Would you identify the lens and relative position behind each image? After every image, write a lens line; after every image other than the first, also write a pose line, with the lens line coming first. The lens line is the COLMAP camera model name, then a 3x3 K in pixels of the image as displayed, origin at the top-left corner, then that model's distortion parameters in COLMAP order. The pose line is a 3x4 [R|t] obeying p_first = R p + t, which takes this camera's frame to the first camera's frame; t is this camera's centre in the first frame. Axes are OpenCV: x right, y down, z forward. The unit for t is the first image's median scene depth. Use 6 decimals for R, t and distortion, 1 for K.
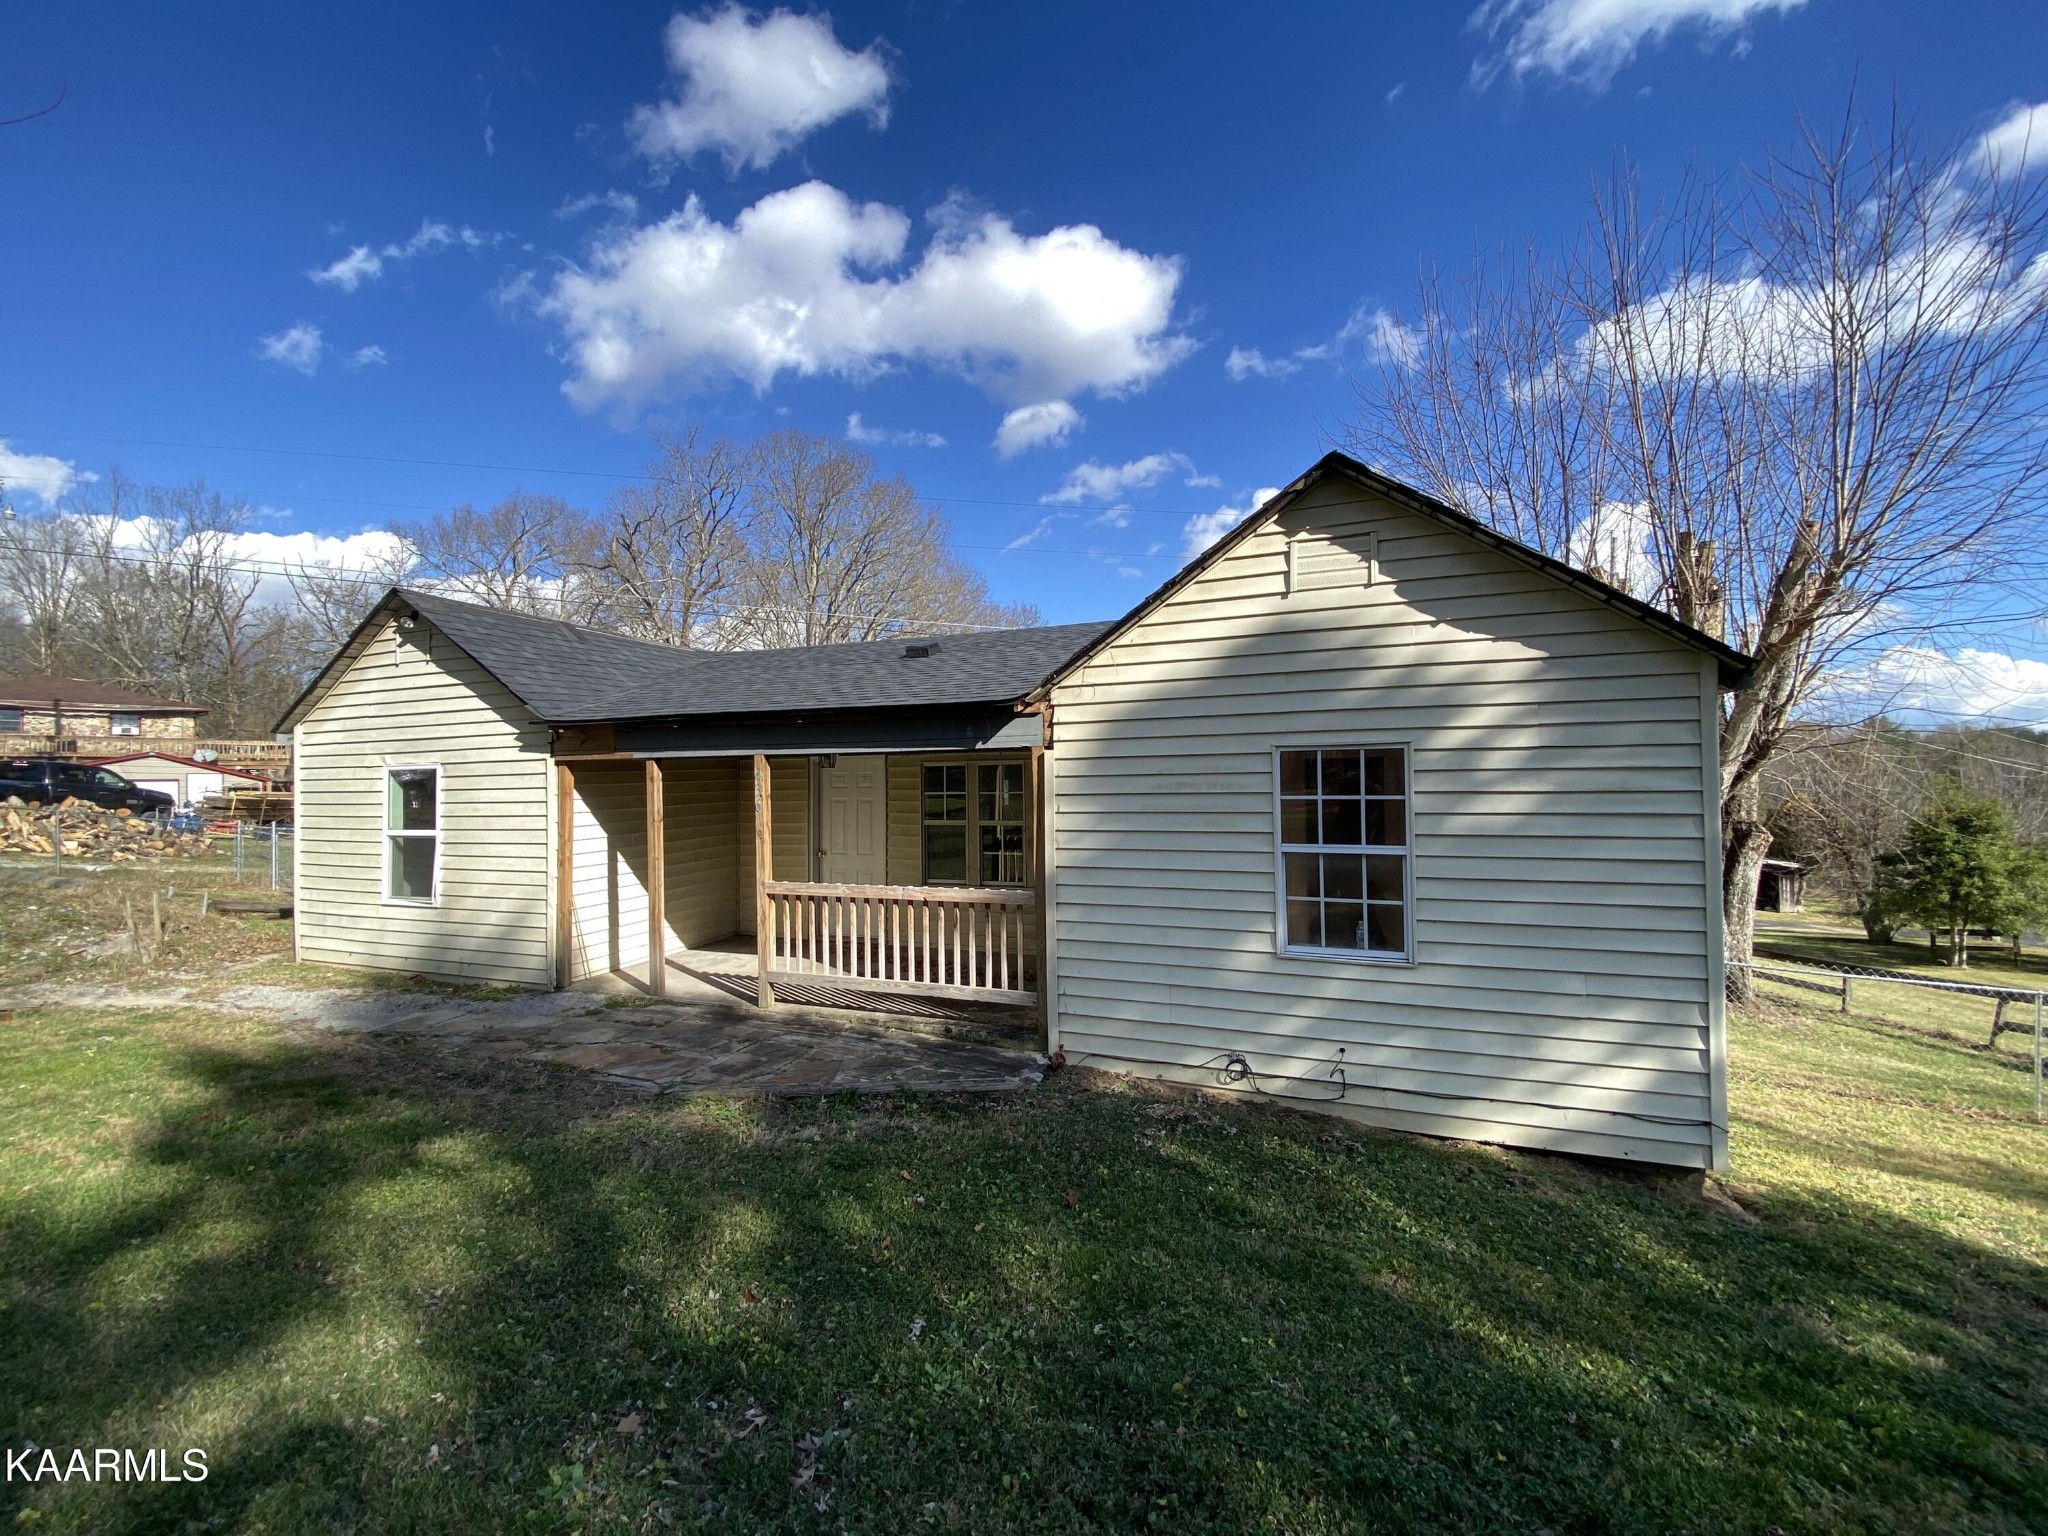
lens RADIAL K [[827.5, 0, 1017.0], [0, 827.5, 774.3], [0, 0, 1]] dist [0.025962, -0.023575]
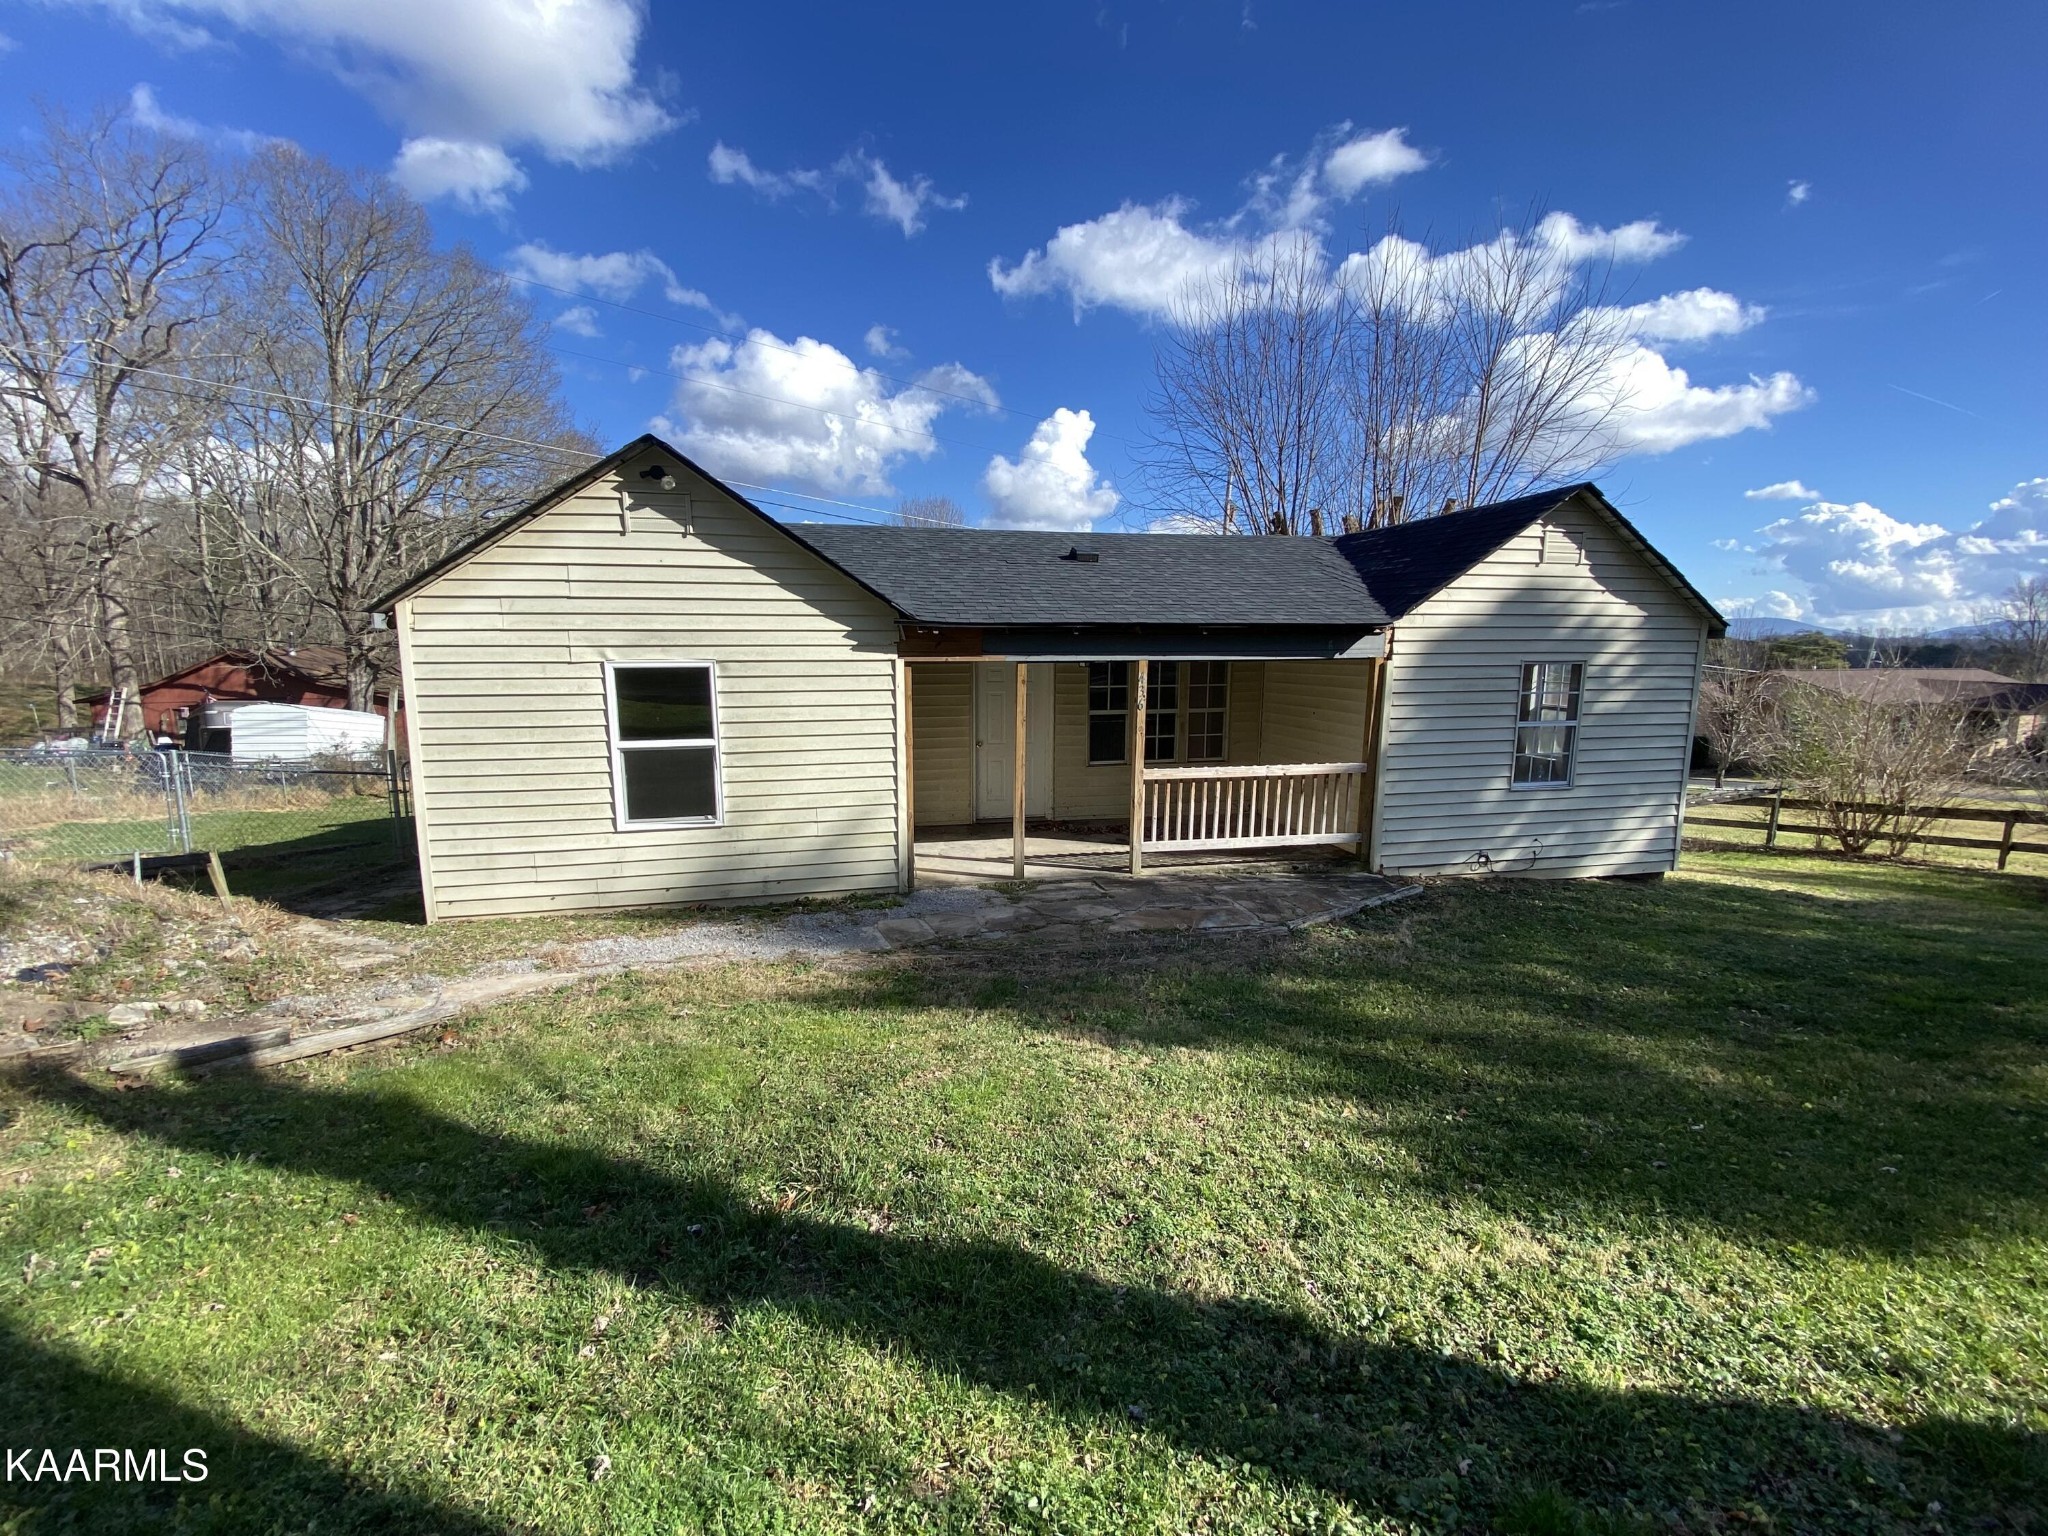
lens RADIAL K [[898.0, 0, 905.9], [0, 898.0, 795.5], [0, 0, 1]] dist [0.046924, -0.045716]
pose [[0.832927, -0.080855, 0.547443, -1.269387], [-0.014765, 0.985669, 0.168045, -0.042676], [-0.553185, -0.148052, 0.819797, 0.138685]]
